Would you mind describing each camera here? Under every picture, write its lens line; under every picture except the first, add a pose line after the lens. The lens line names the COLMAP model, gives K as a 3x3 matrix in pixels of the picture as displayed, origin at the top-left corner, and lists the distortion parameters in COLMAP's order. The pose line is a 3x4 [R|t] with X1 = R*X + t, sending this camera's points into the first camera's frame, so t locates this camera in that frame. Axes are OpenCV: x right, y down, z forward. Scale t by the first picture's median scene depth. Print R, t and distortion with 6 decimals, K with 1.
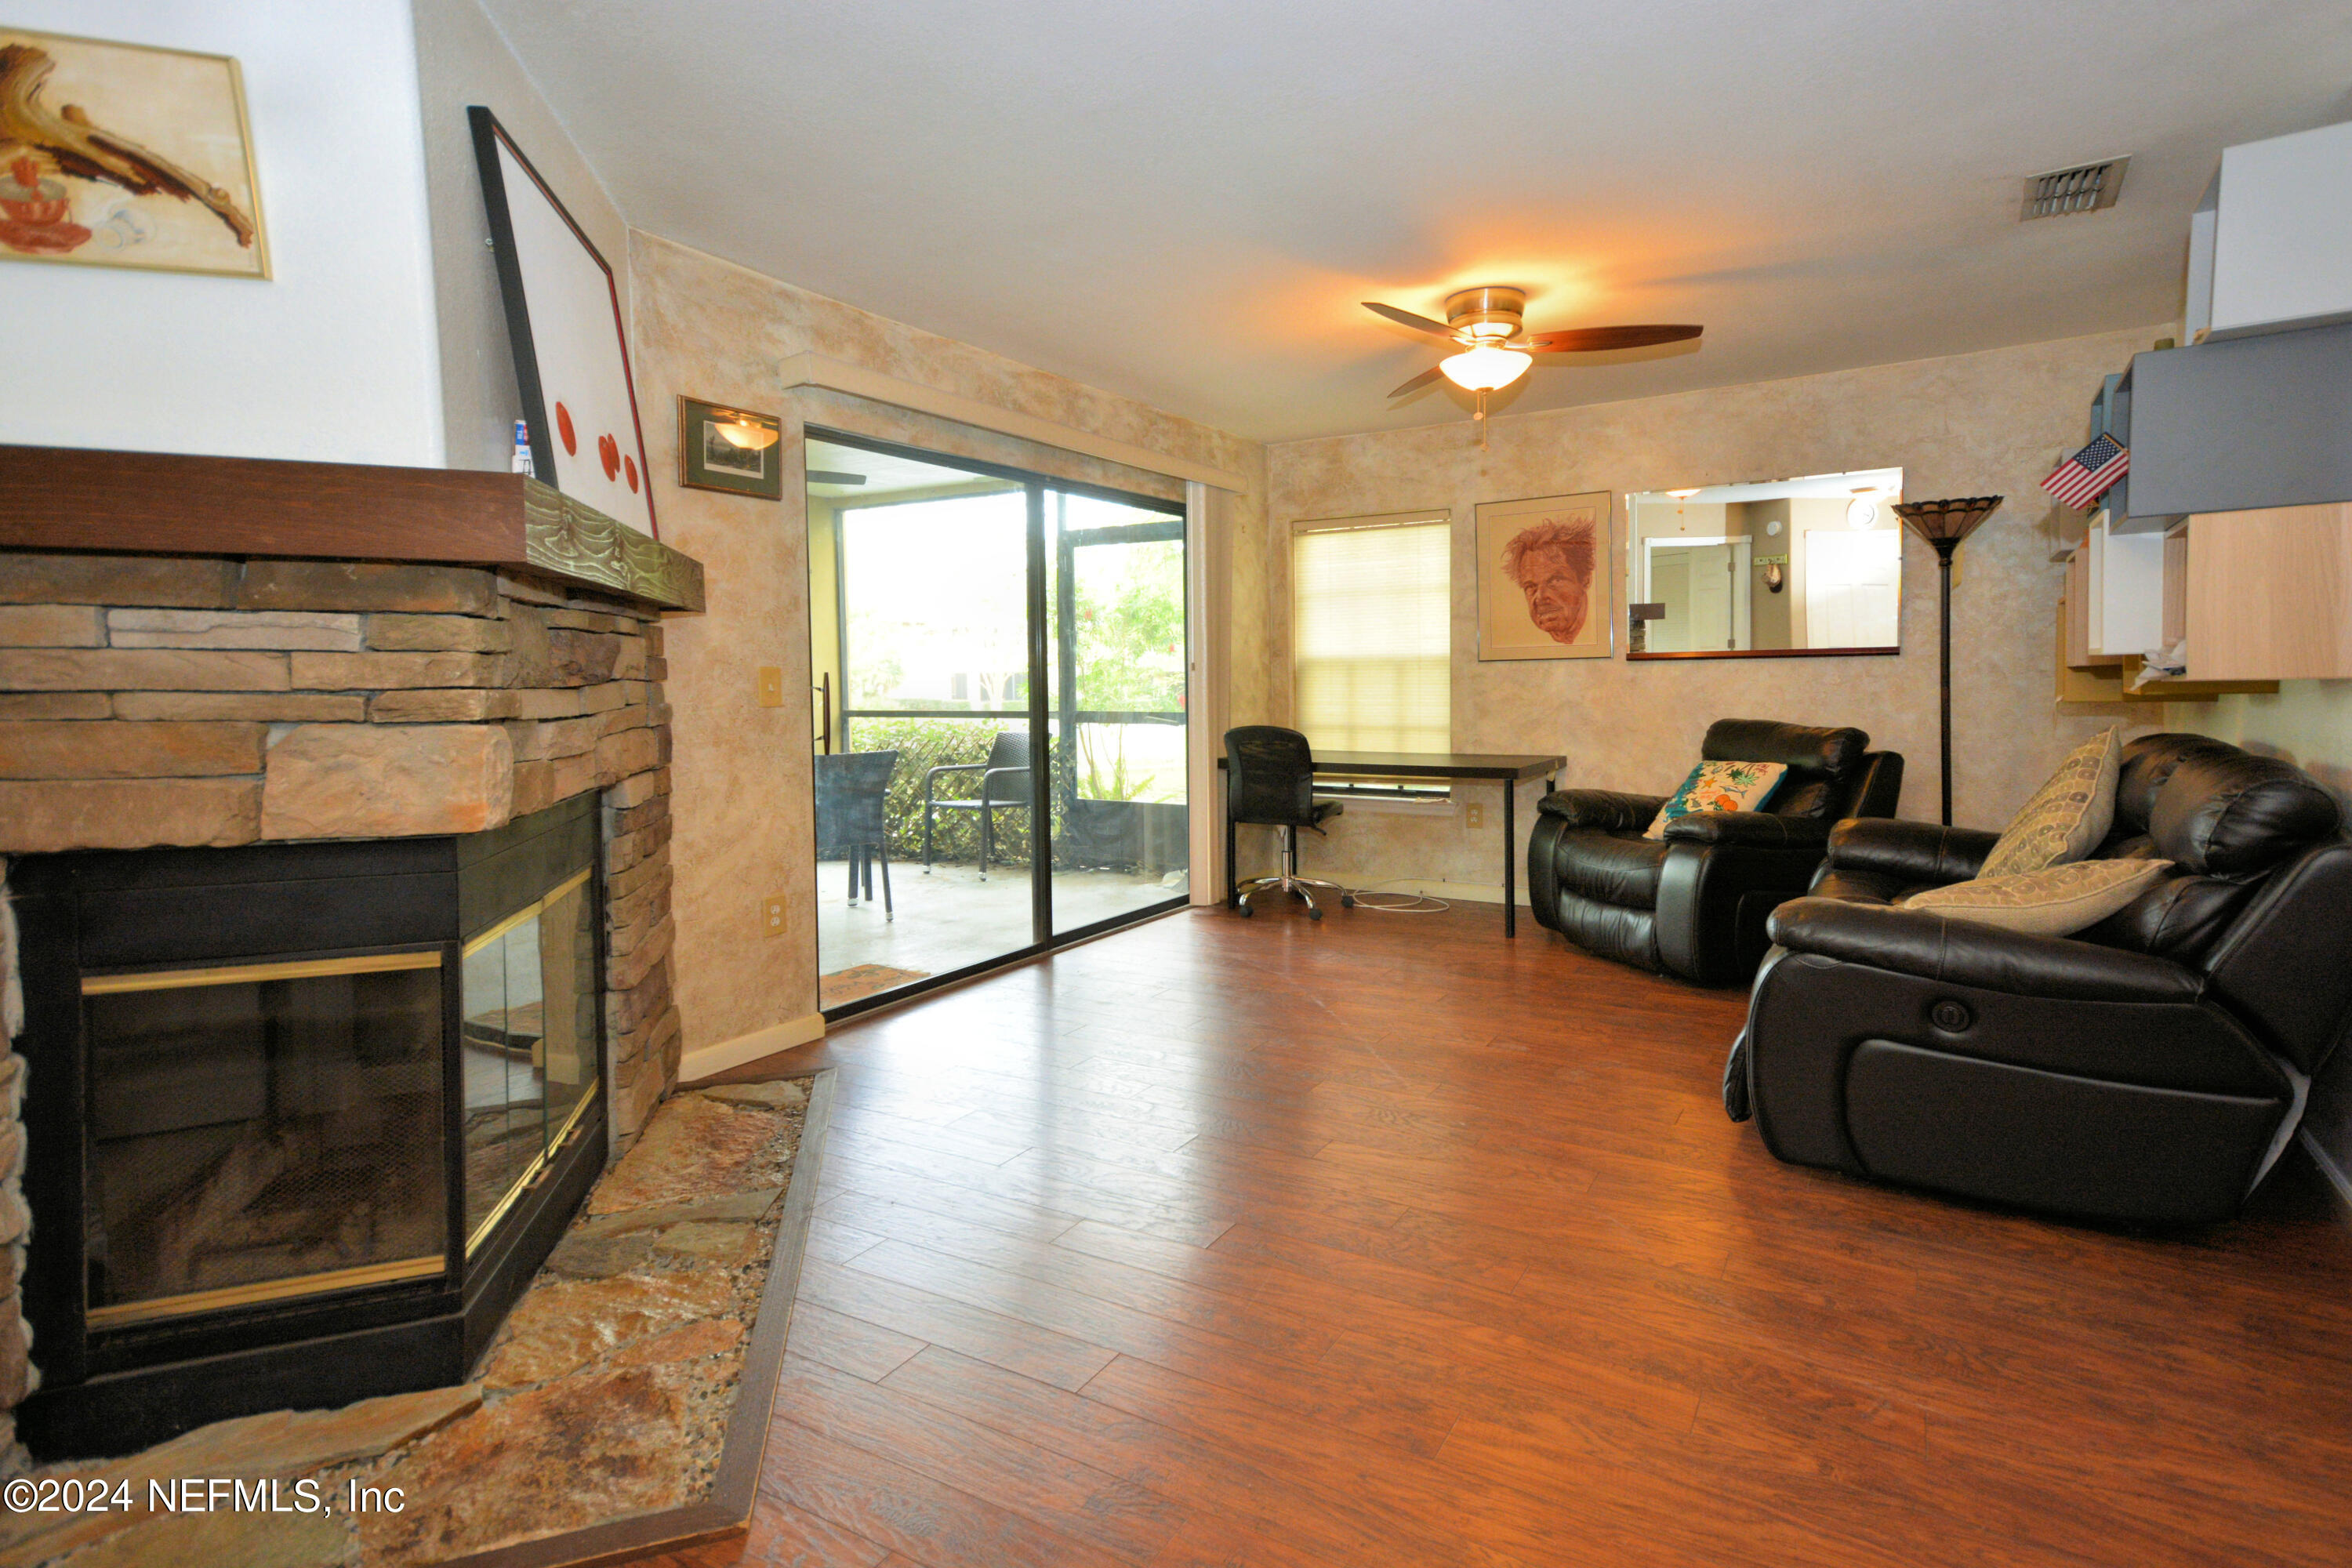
lens RADIAL K [[1143.7, 0, 1192.9], [0, 1143.7, 703.8], [0, 0, 1]] dist [0.024756, 0.000831]
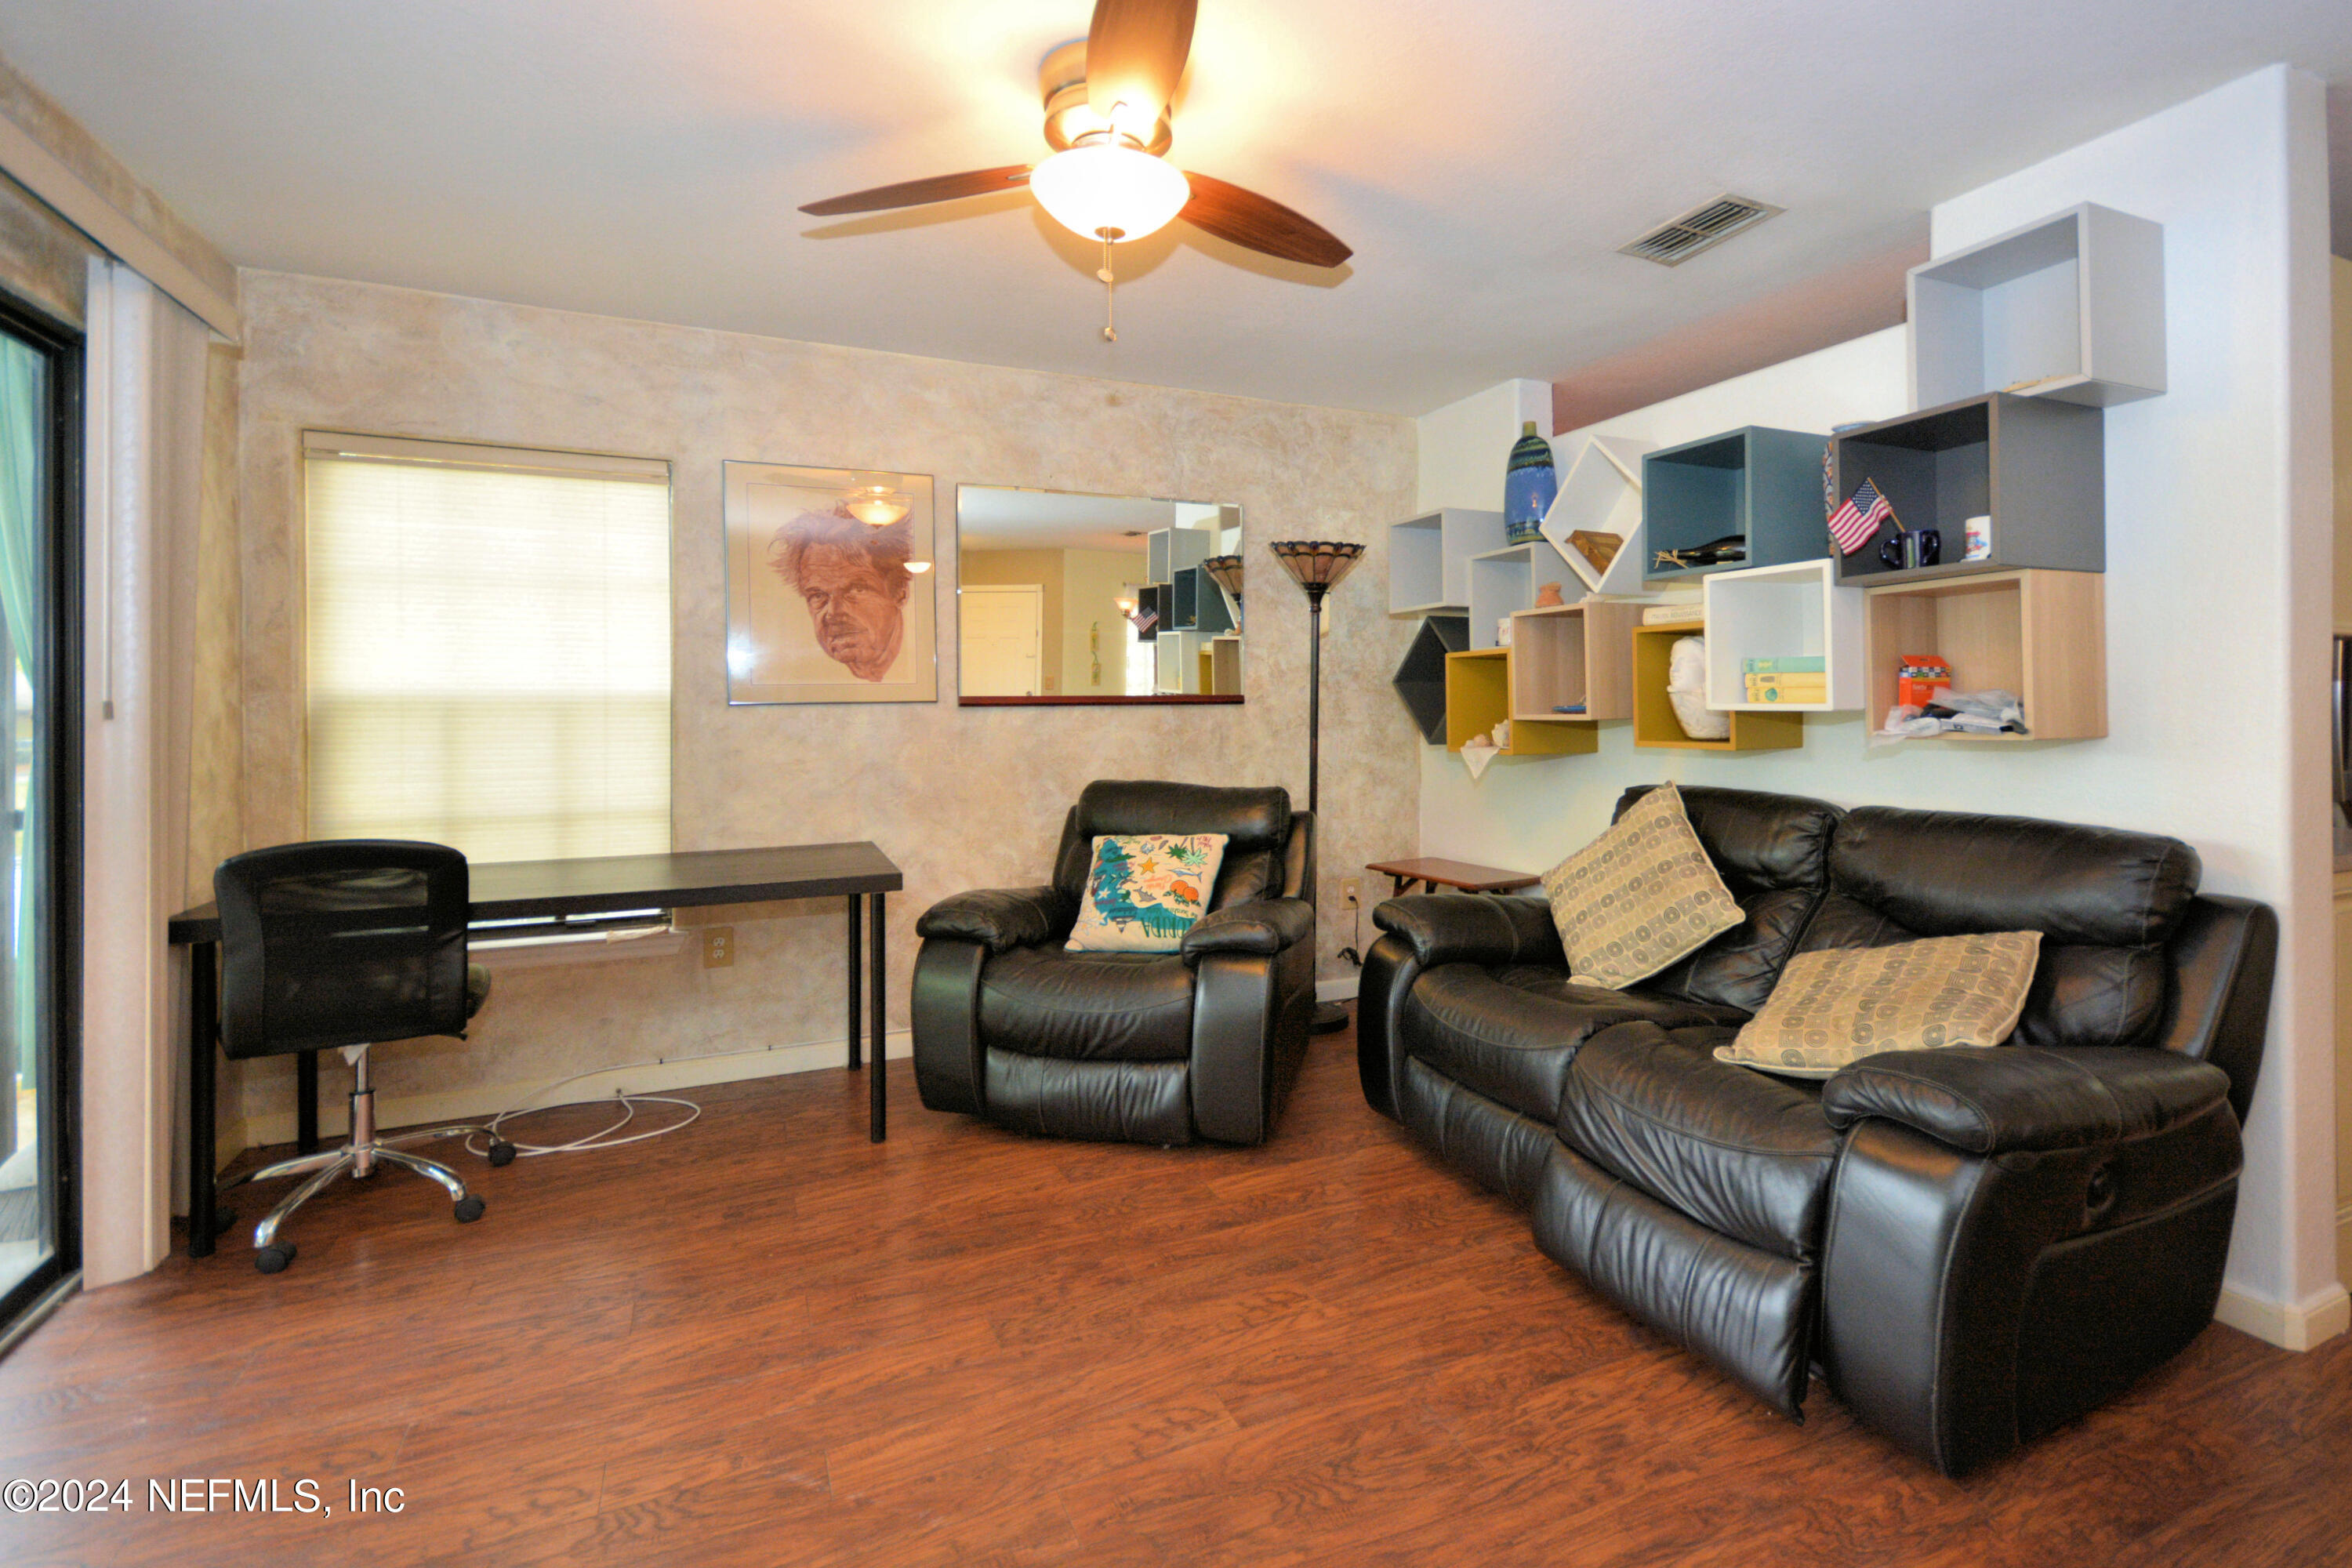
lens RADIAL K [[1105.6, 0, 1235.6], [0, 1105.6, 704.3], [0, 0, 1]] dist [0.014050, -0.005479]
pose [[0.543774, 0.009065, 0.839182, -0.140415], [0.019569, 0.999533, -0.023477, -0.020772], [-0.839003, 0.029188, 0.543343, 0.513538]]
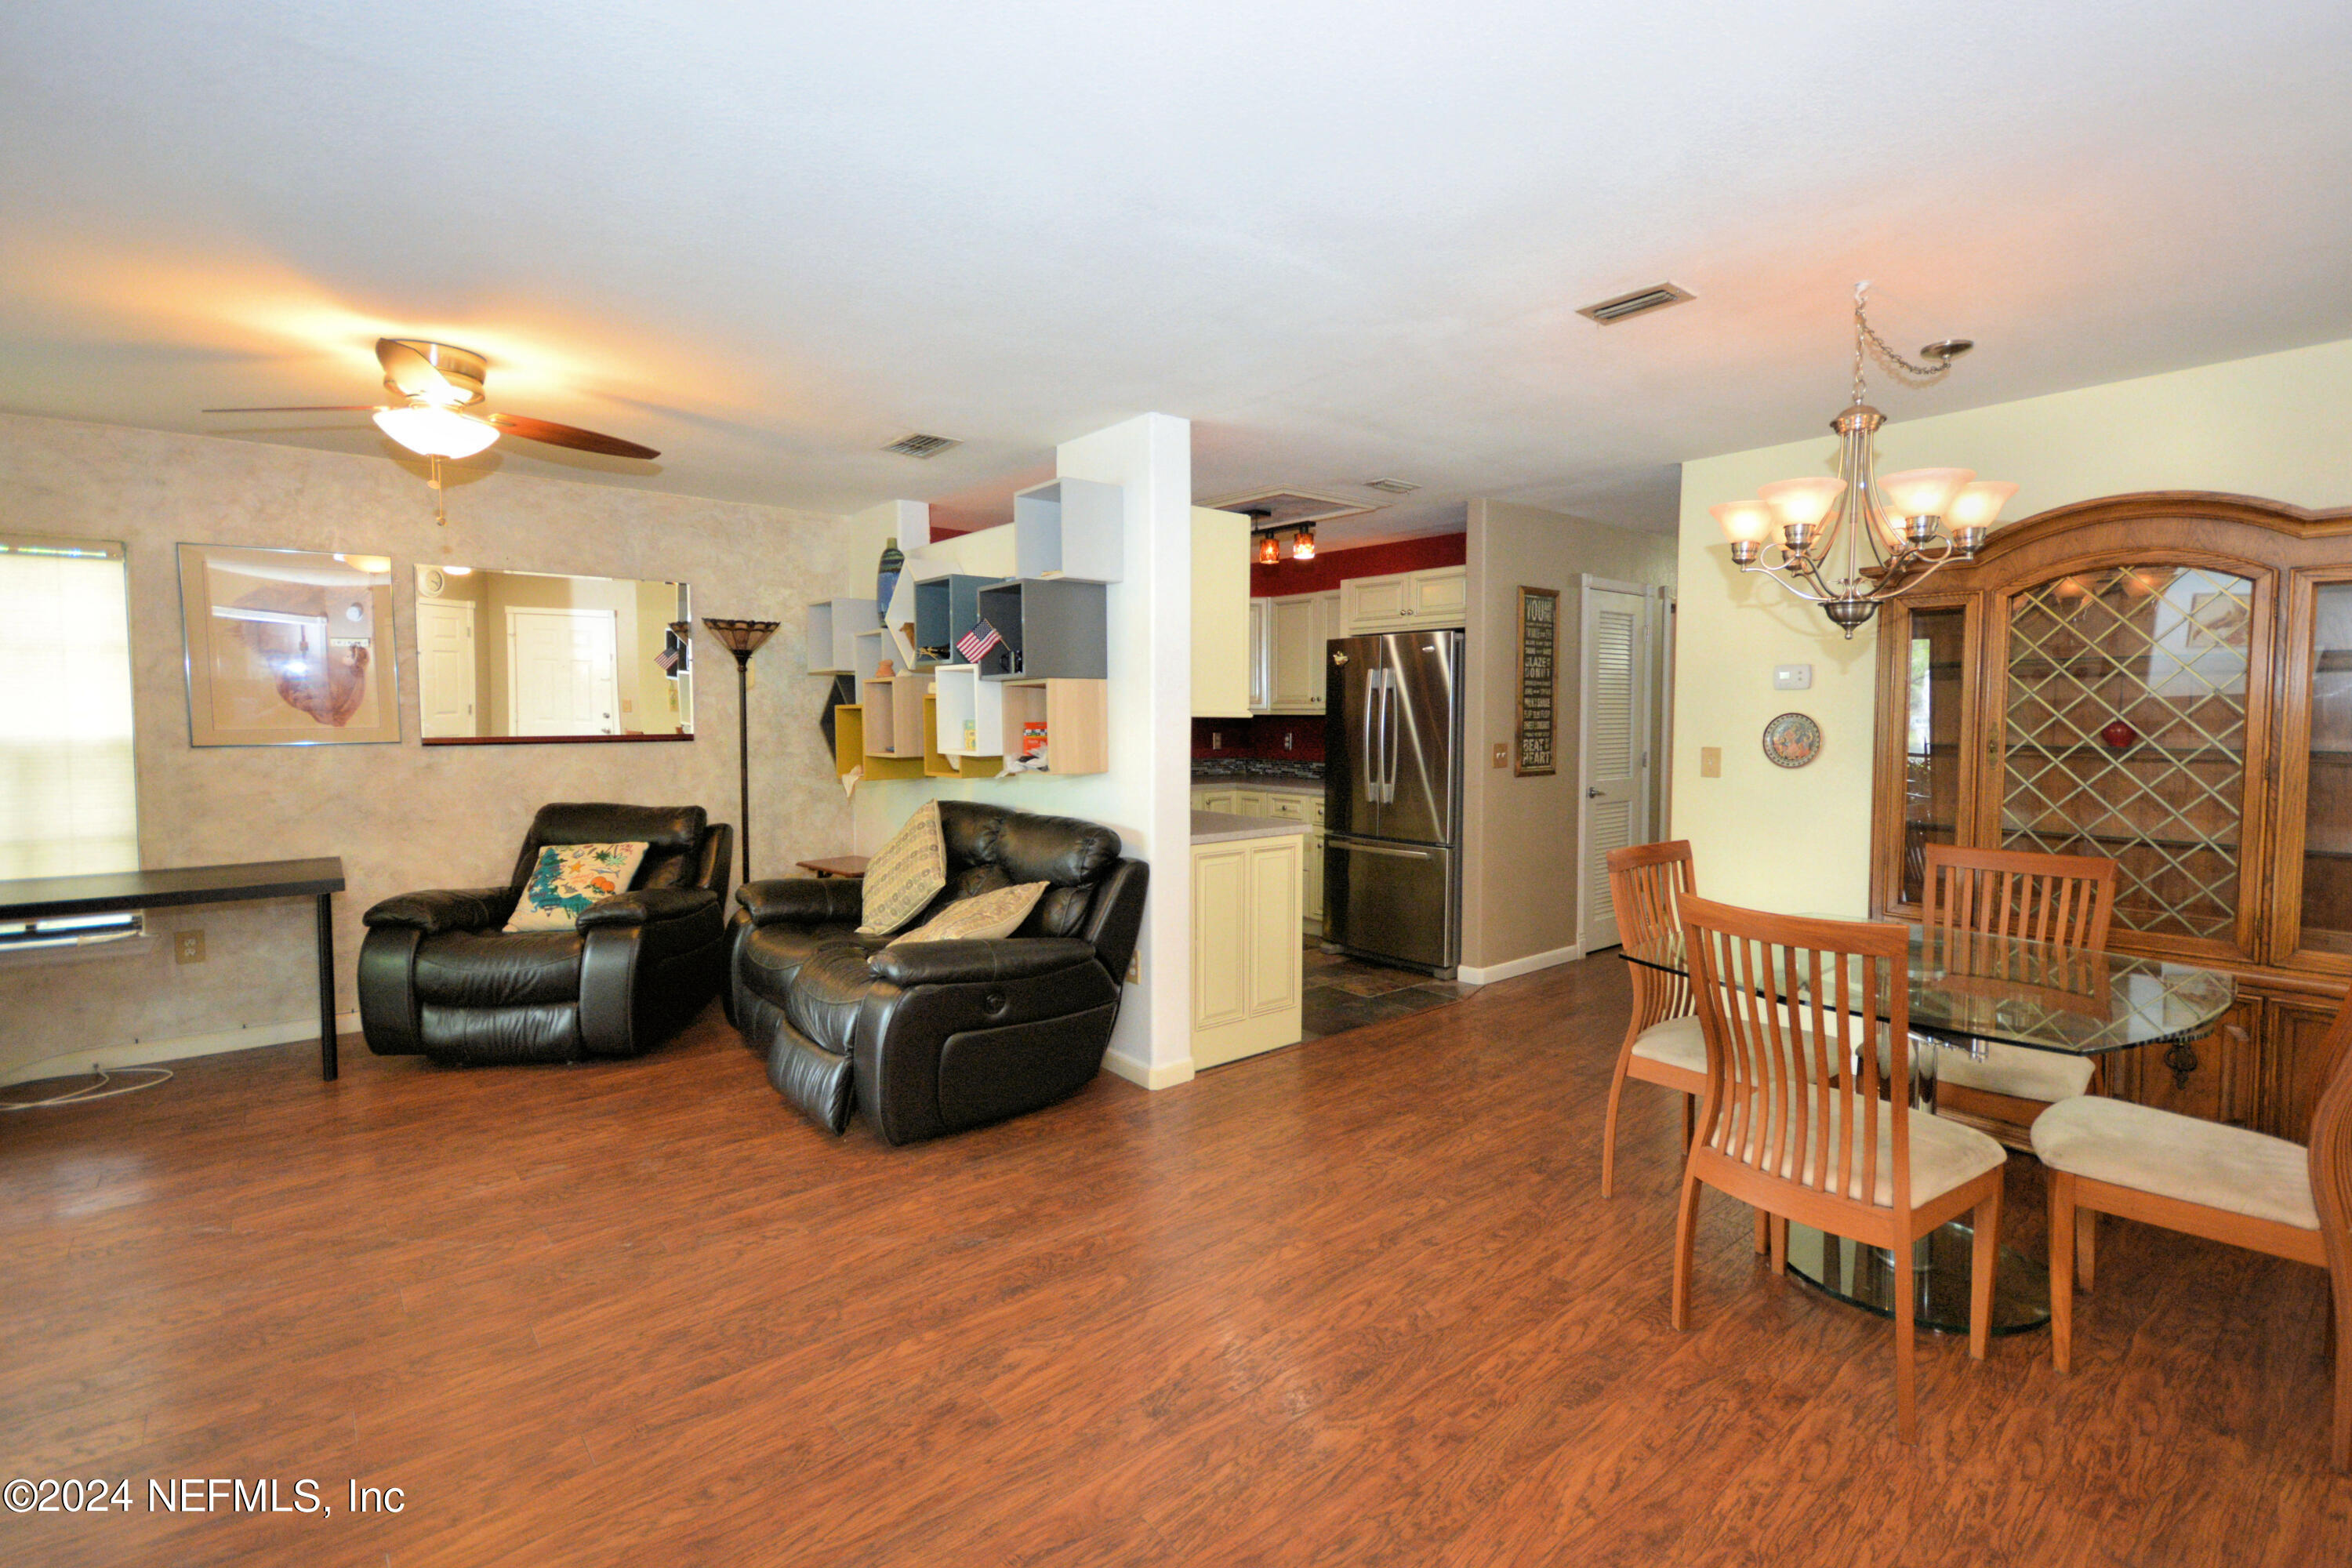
lens RADIAL K [[1105.6, 0, 1211.4], [0, 1105.6, 766.4], [0, 0, 1]] dist [0.014050, -0.005479]
pose [[0.307433, -0.033811, 0.950969, -0.306867], [0.022336, 0.999350, 0.028311, -0.035990], [-0.951307, 0.012537, 0.307989, 0.138708]]
